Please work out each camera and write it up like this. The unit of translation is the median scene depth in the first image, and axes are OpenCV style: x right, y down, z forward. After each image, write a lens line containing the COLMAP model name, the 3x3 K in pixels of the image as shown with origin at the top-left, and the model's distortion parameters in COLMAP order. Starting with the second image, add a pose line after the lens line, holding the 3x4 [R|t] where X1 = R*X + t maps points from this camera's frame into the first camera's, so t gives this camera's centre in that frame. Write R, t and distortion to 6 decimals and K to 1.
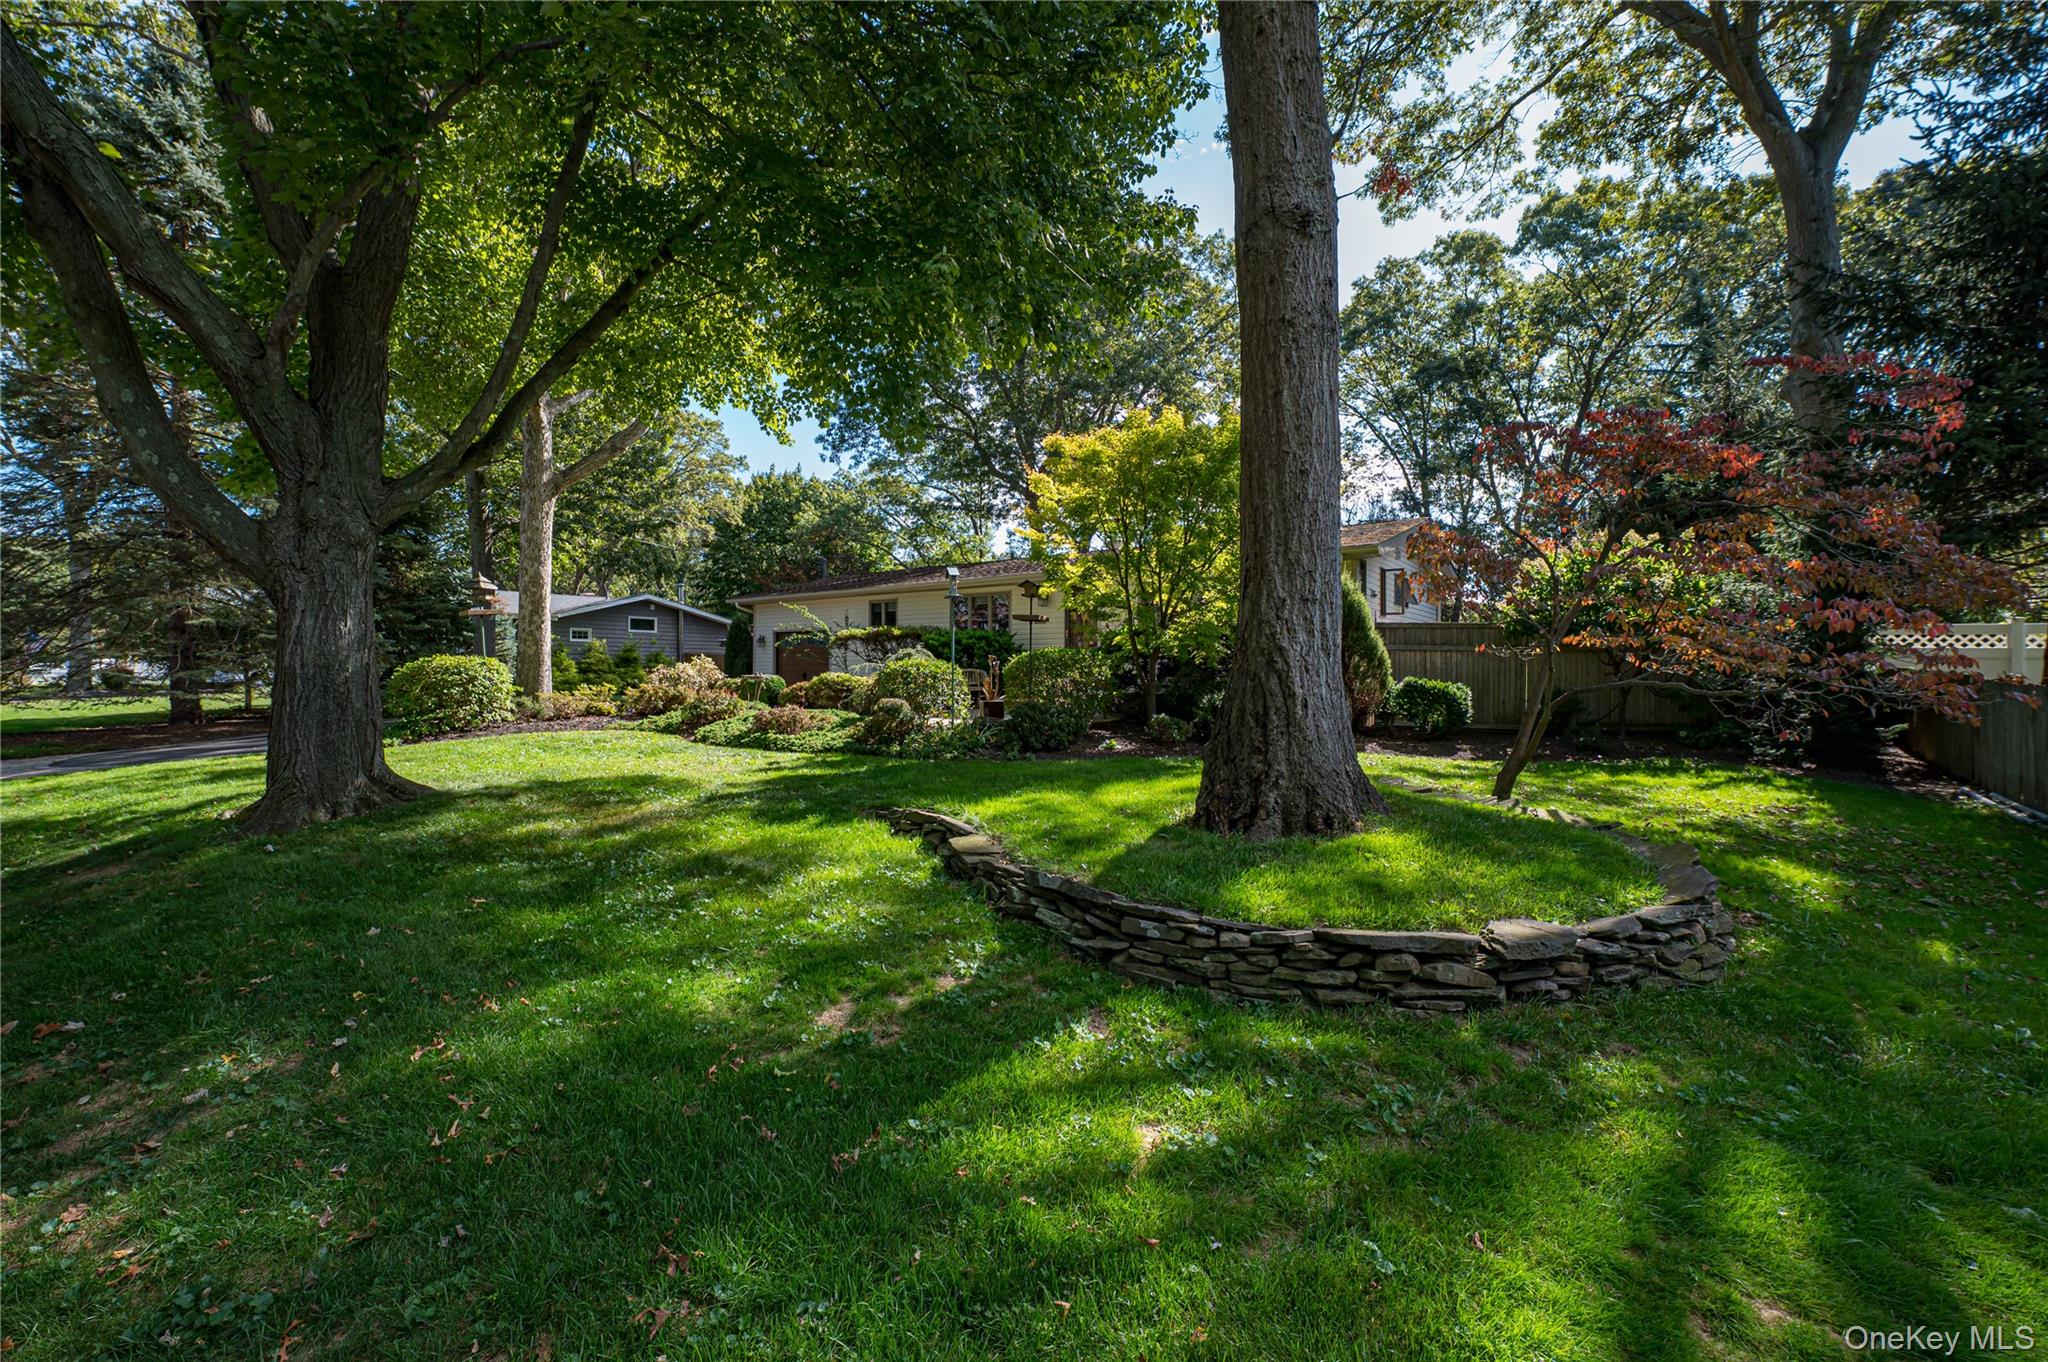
lens RADIAL K [[811.4, 0, 1032.2], [0, 811.4, 679.9], [0, 0, 1]] dist [-0.019778, -0.000353]
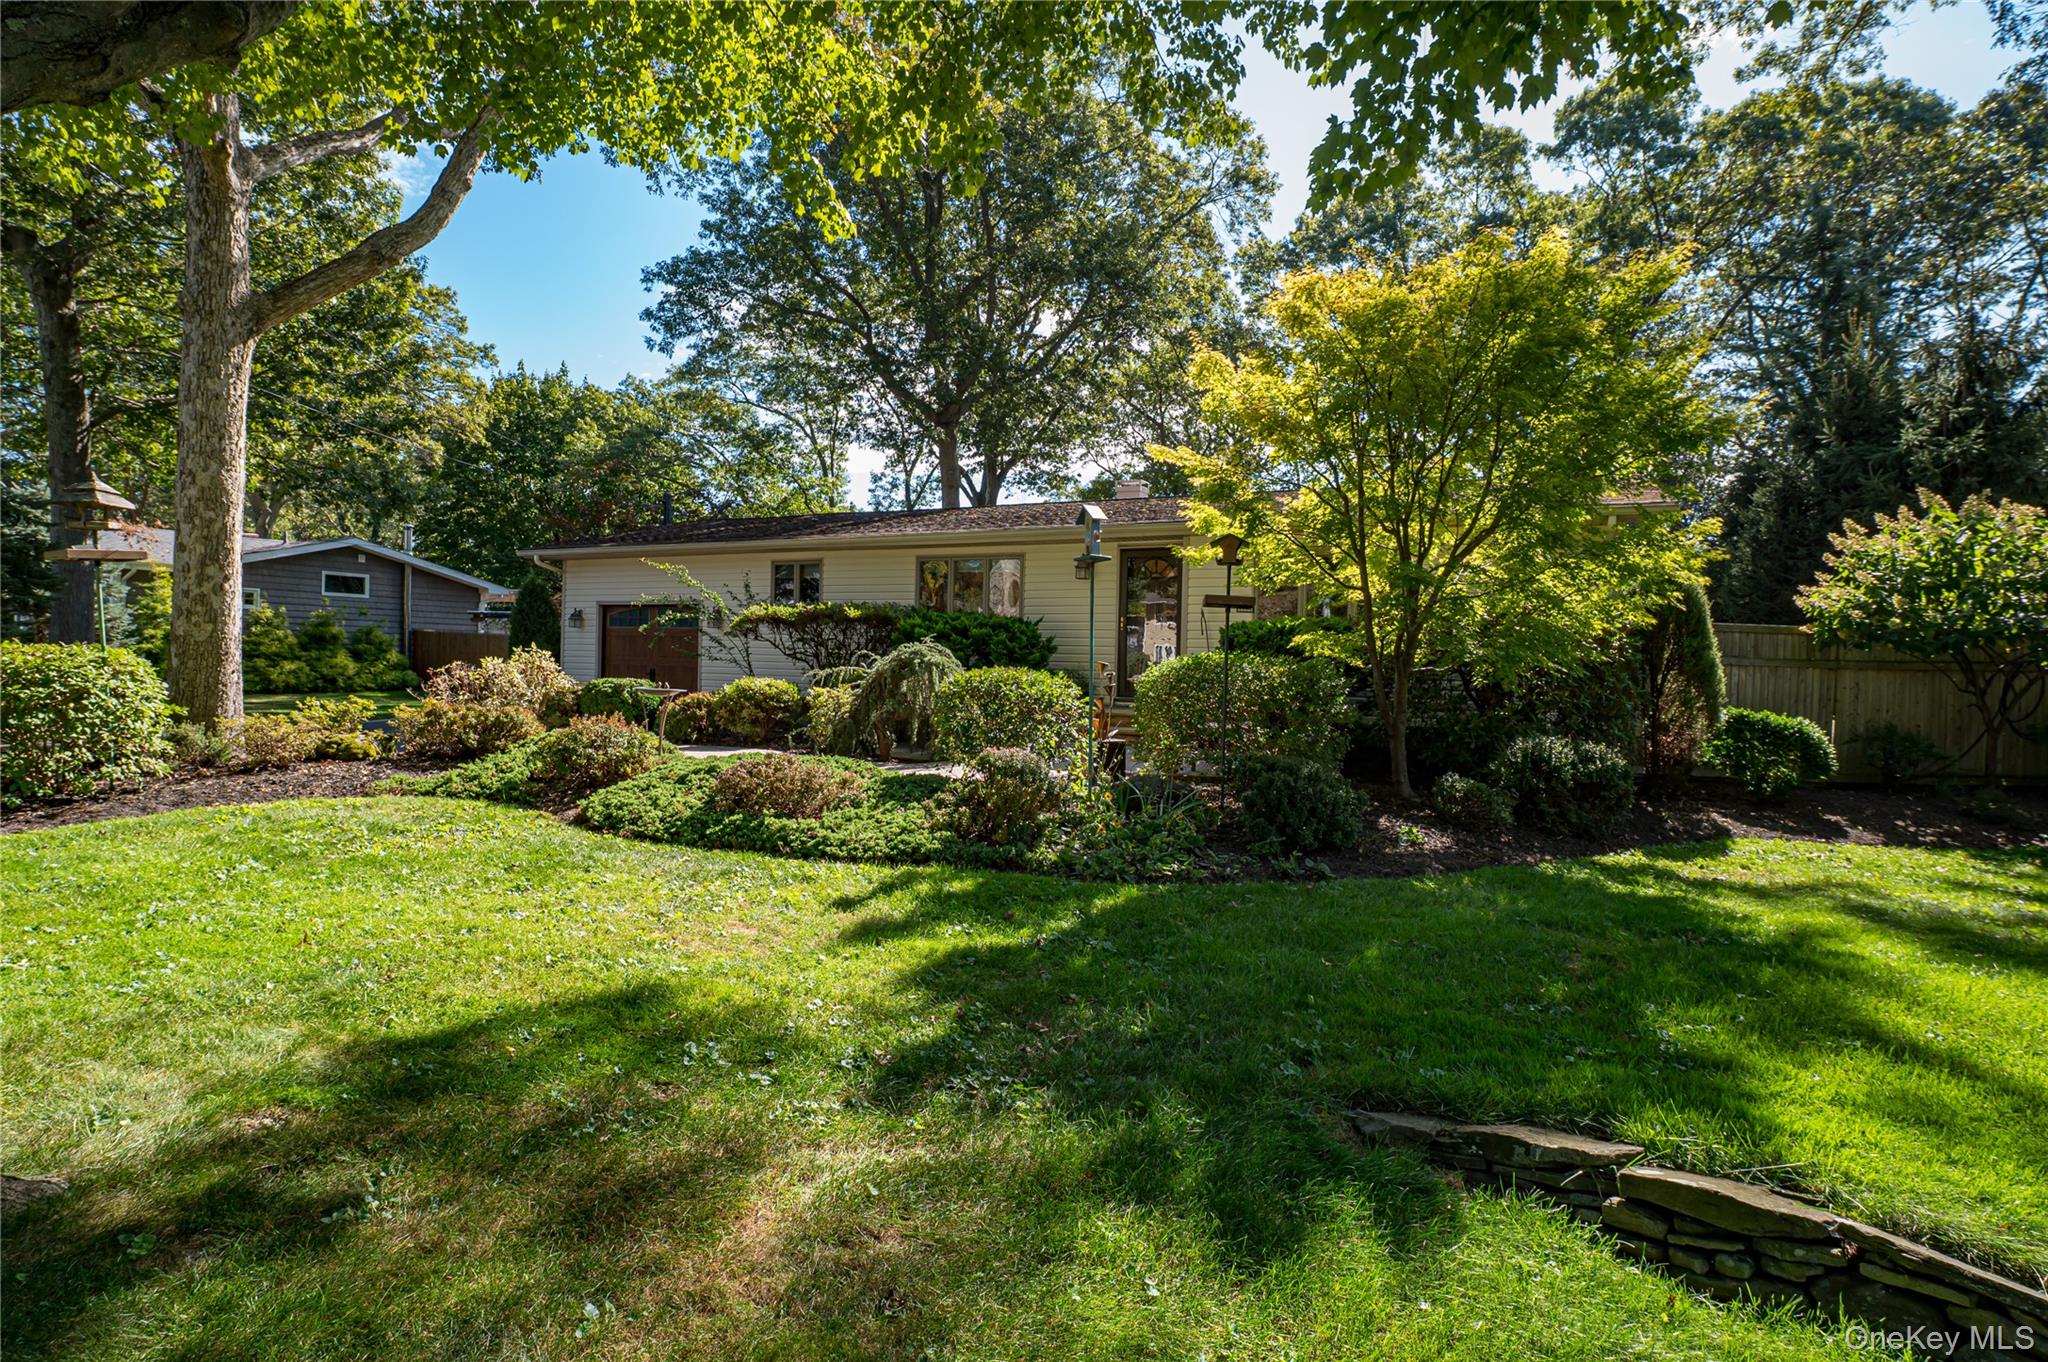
lens RADIAL K [[998.6, 0, 1024.0], [0, 998.6, 681.0], [0, 0, 1]] dist [-0.014341, -0.000633]
pose [[0.982971, 0.015348, 0.183118, -0.187313], [-0.017518, 0.999794, 0.010242, -0.018283], [-0.182923, -0.013275, 0.983038, 0.240549]]
